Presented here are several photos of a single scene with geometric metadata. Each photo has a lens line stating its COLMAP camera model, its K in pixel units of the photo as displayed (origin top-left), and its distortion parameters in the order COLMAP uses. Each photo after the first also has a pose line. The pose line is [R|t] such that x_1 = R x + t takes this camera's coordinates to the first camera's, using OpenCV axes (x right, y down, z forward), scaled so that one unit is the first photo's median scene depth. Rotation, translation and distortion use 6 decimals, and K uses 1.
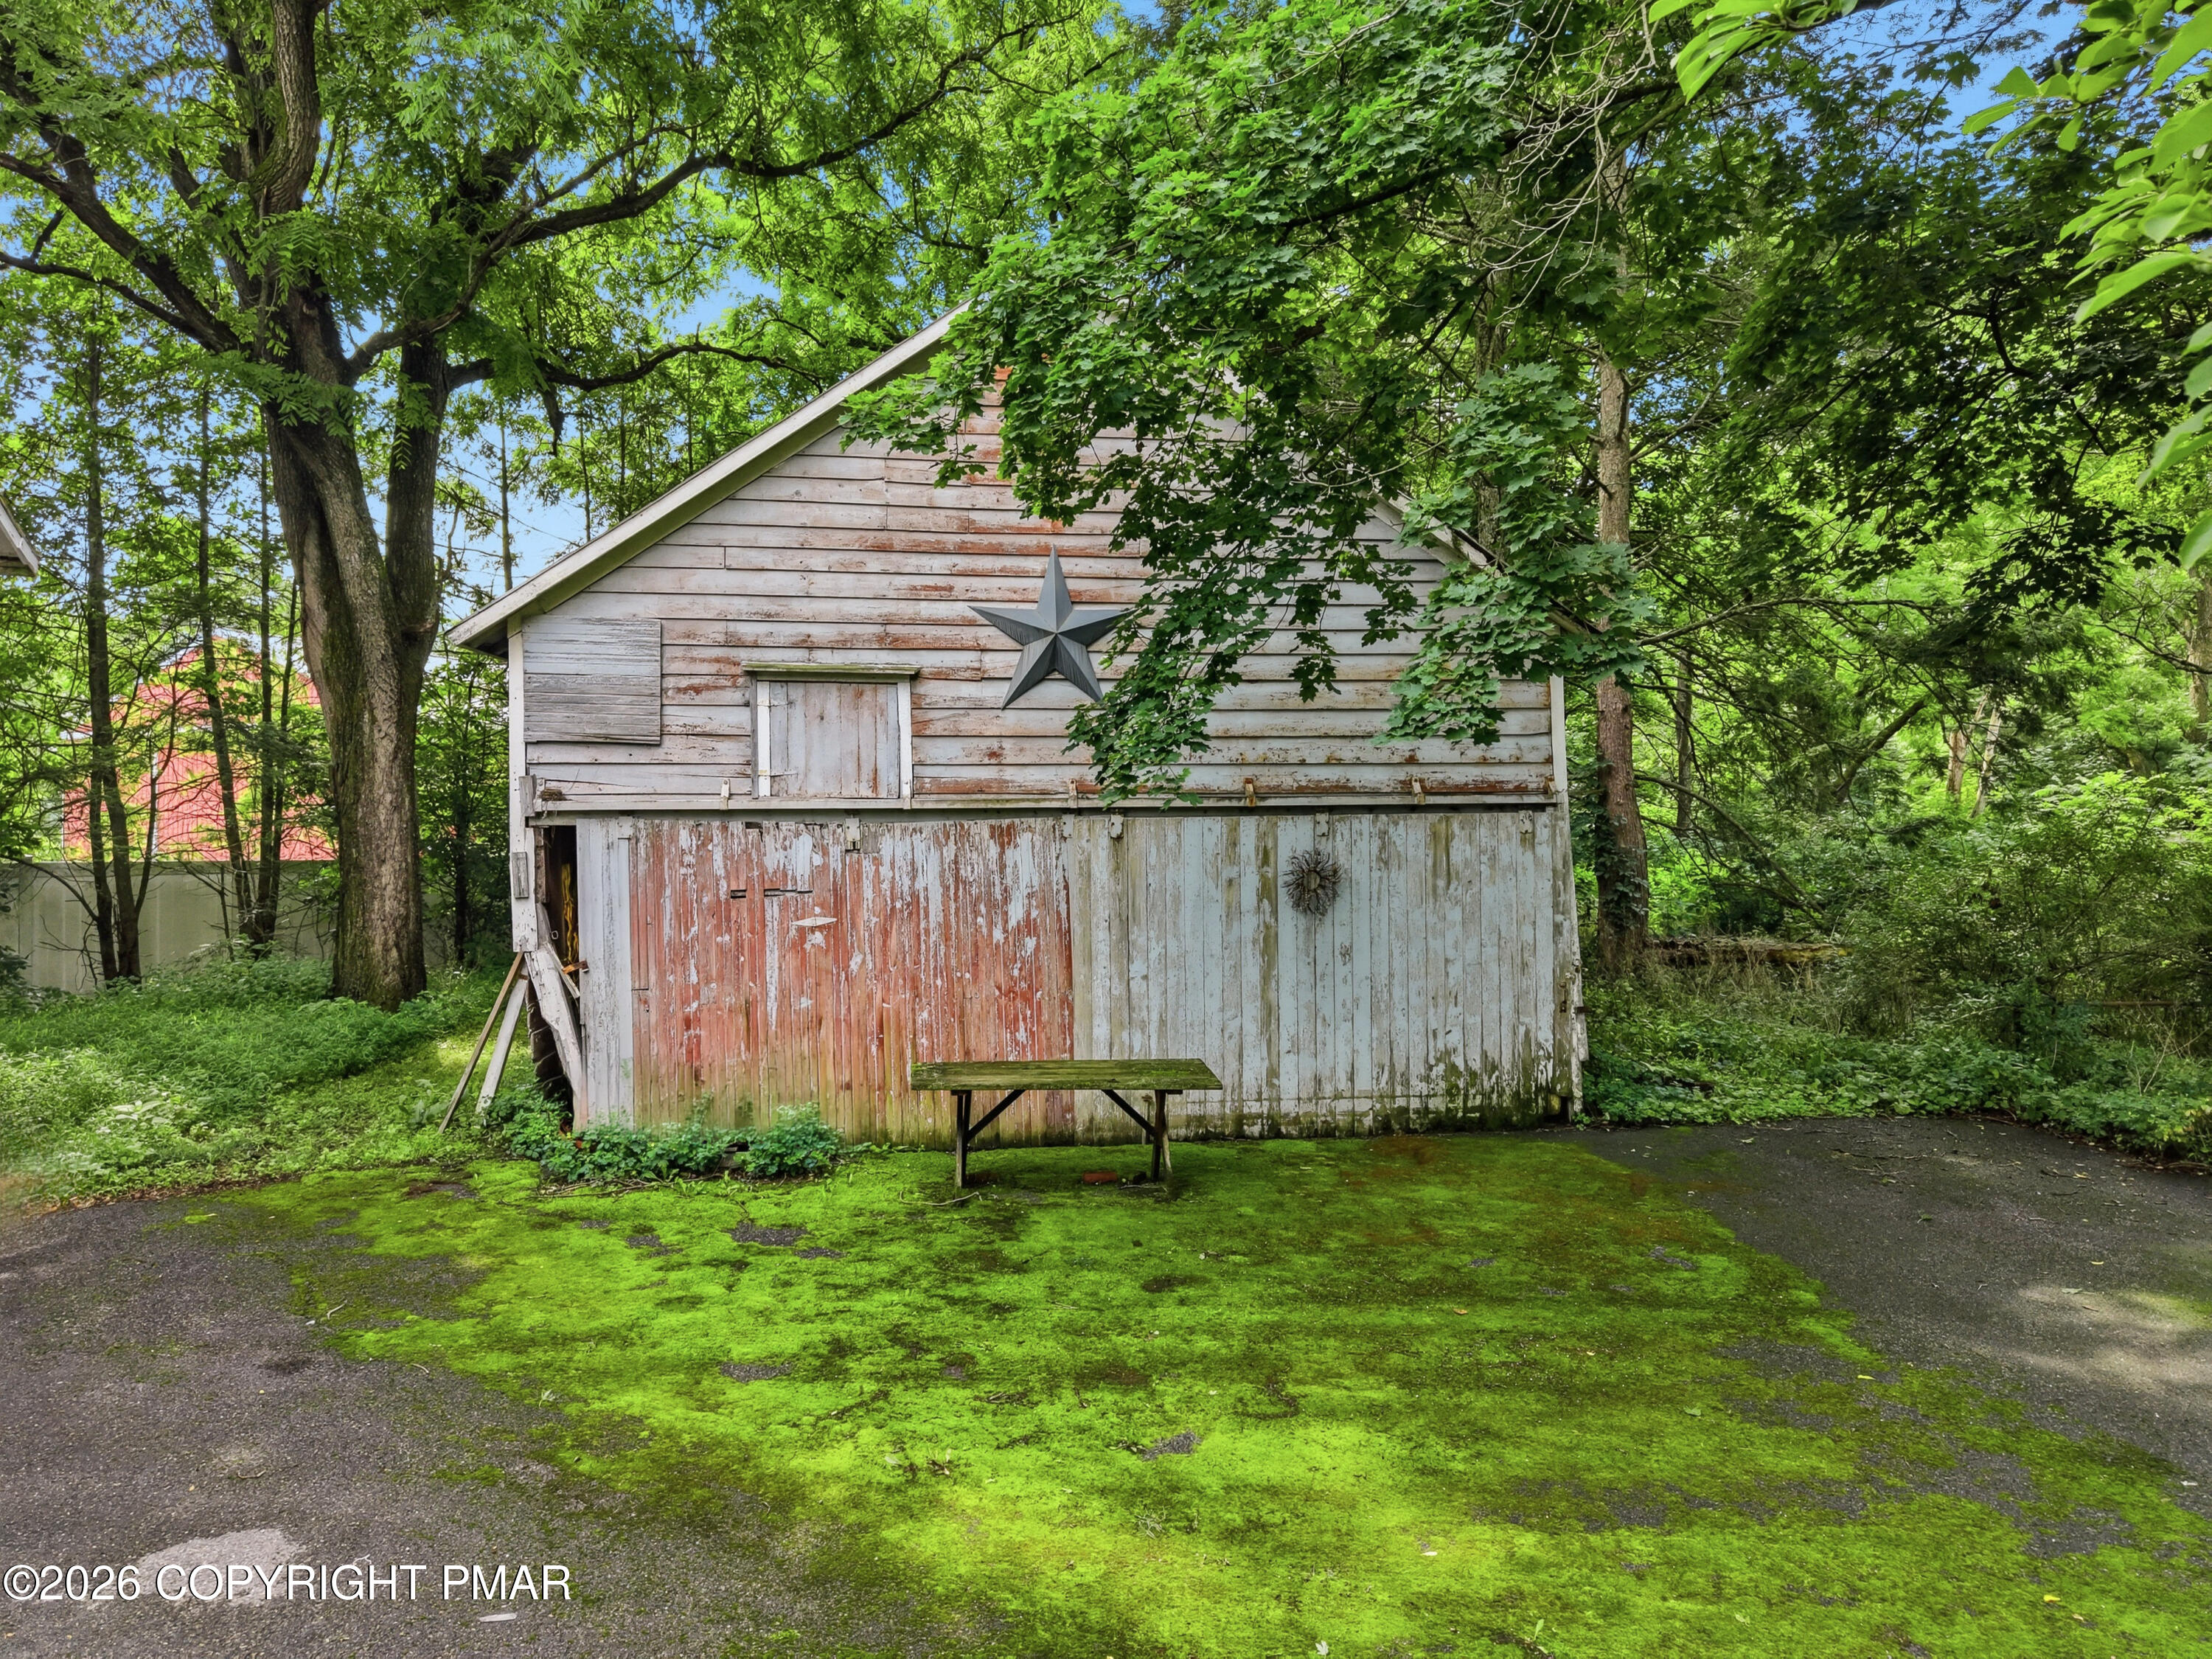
lens RADIAL K [[1498.6, 0, 1106.2], [0, 1498.6, 823.6], [0, 0, 1]] dist [0.010855, 0.001389]
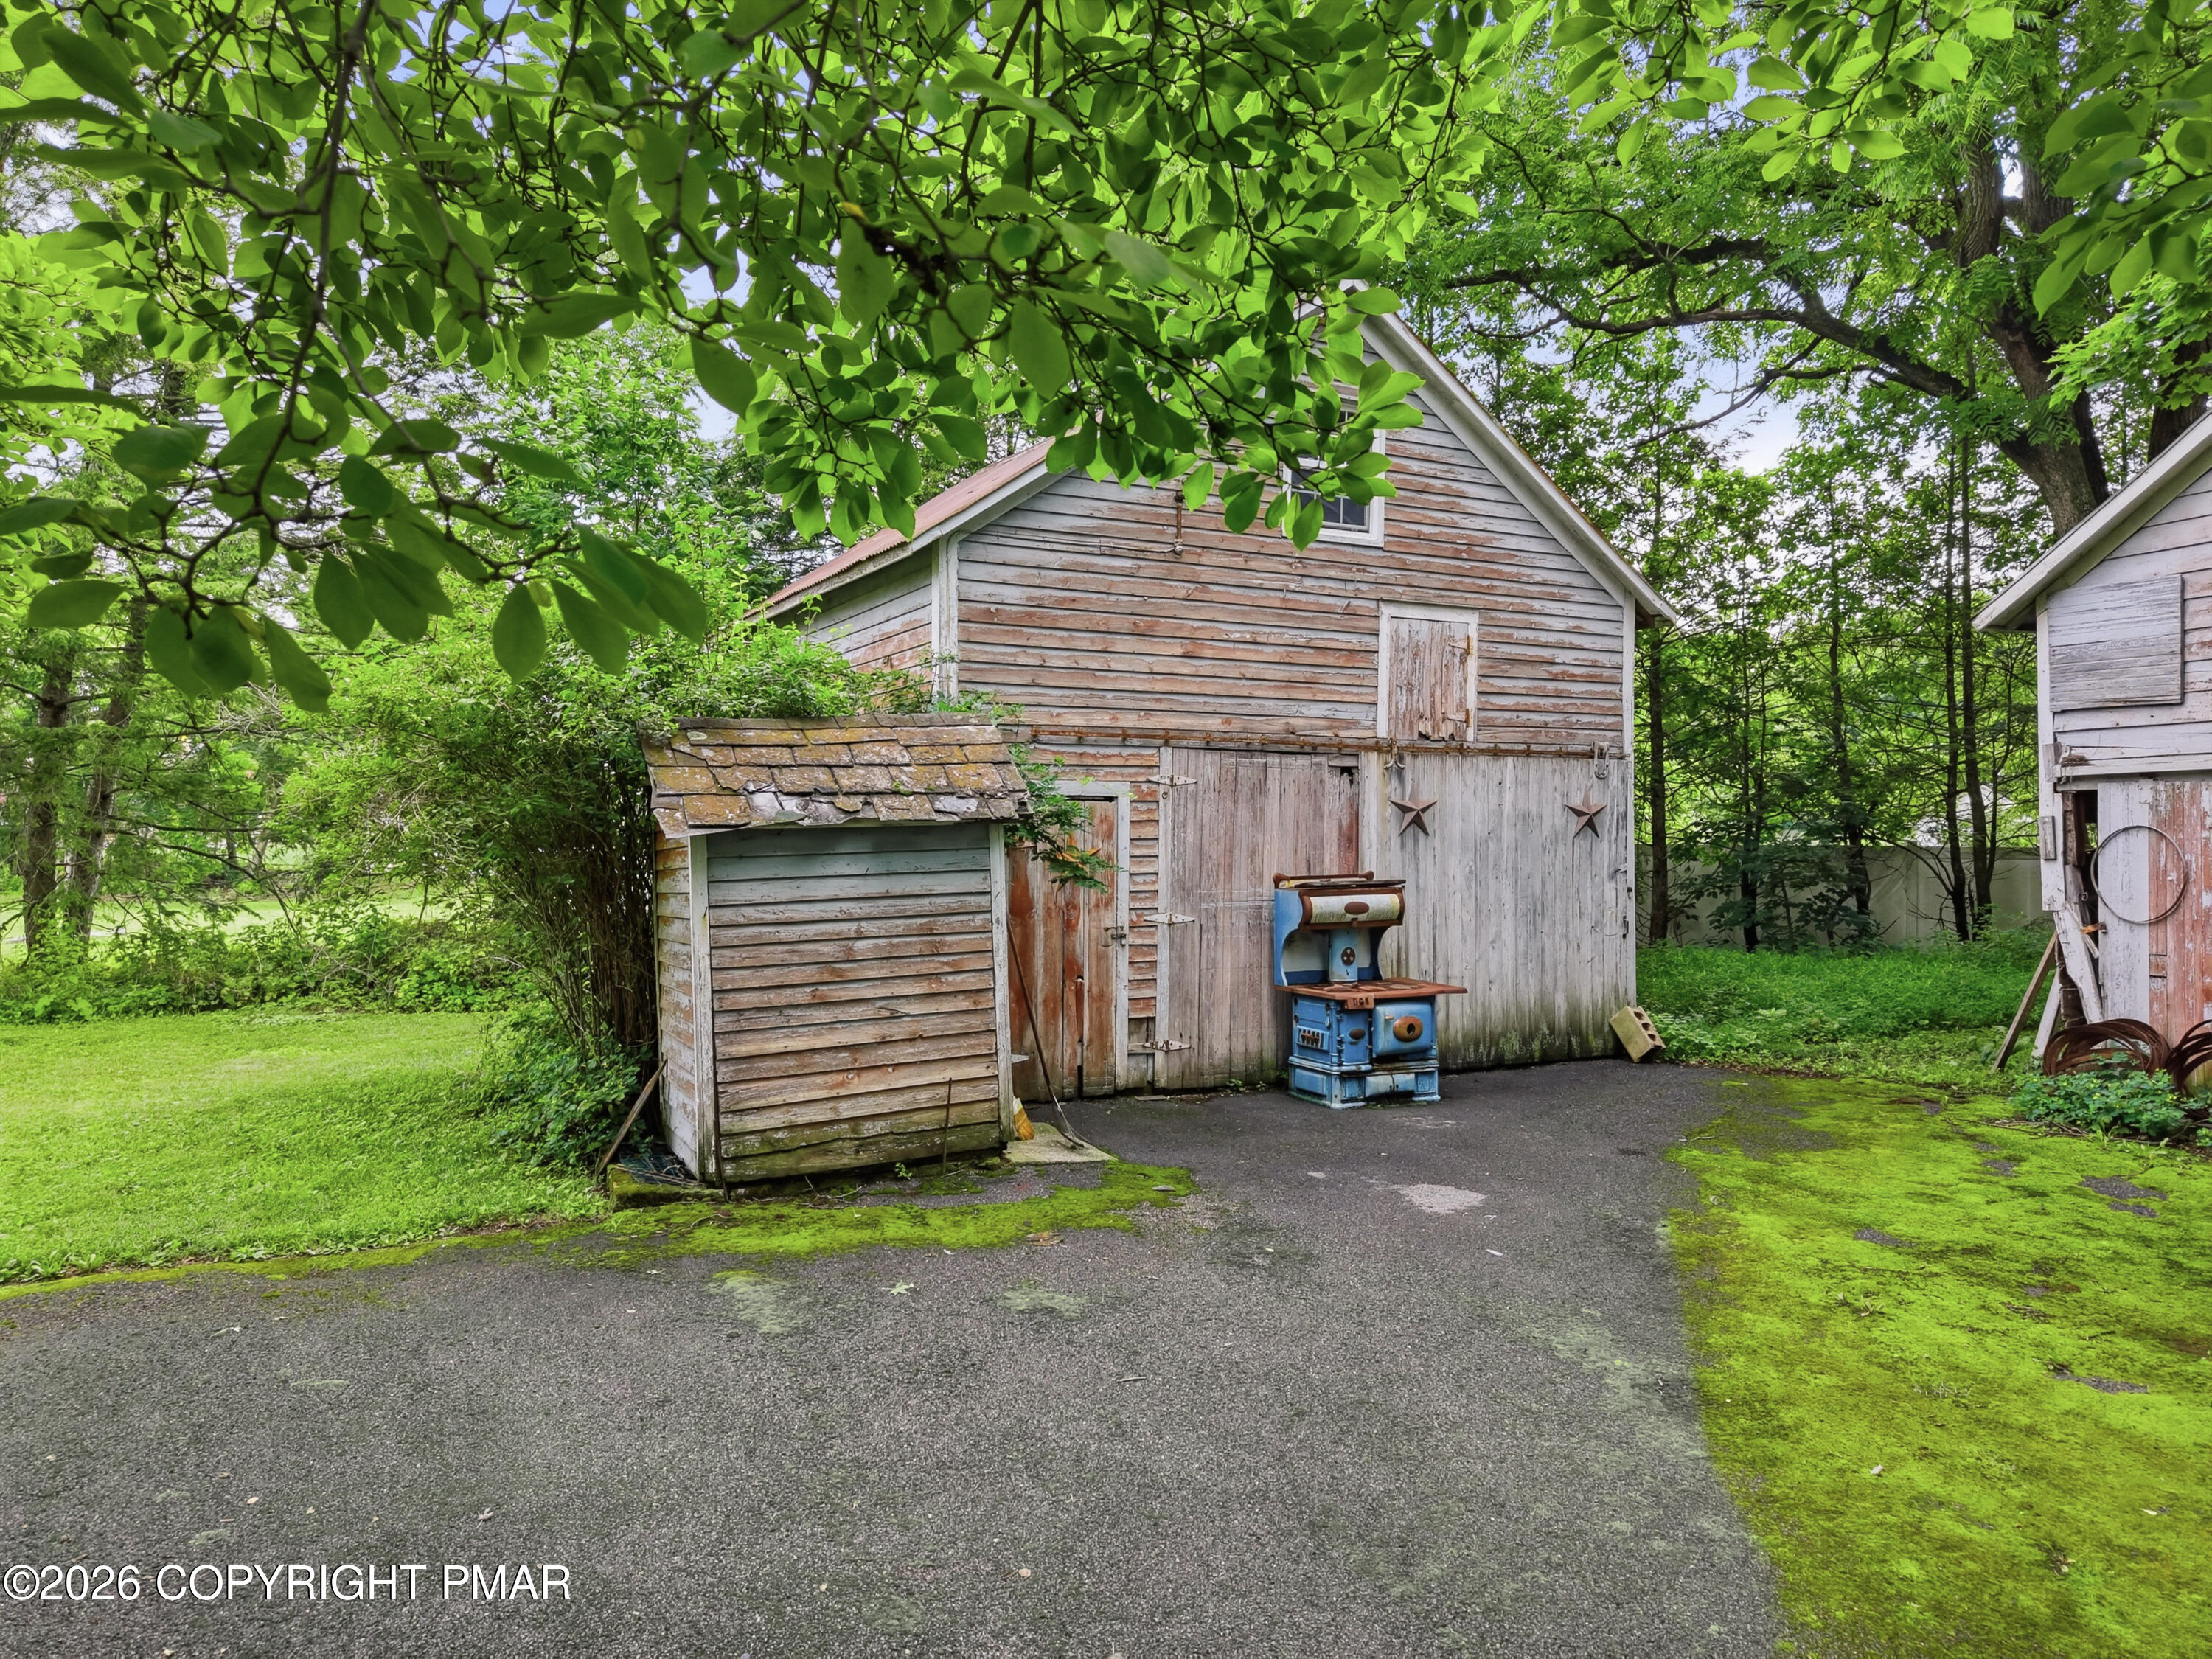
lens RADIAL K [[1498.6, 0, 1105.5], [0, 1498.6, 834.1], [0, 0, 1]] dist [0.010855, 0.001389]
pose [[0.288743, -0.001664, -0.957405, 0.731854], [-0.000517, 0.999998, -0.001894, 0.056991], [0.957406, 0.001041, 0.288742, 0.094089]]
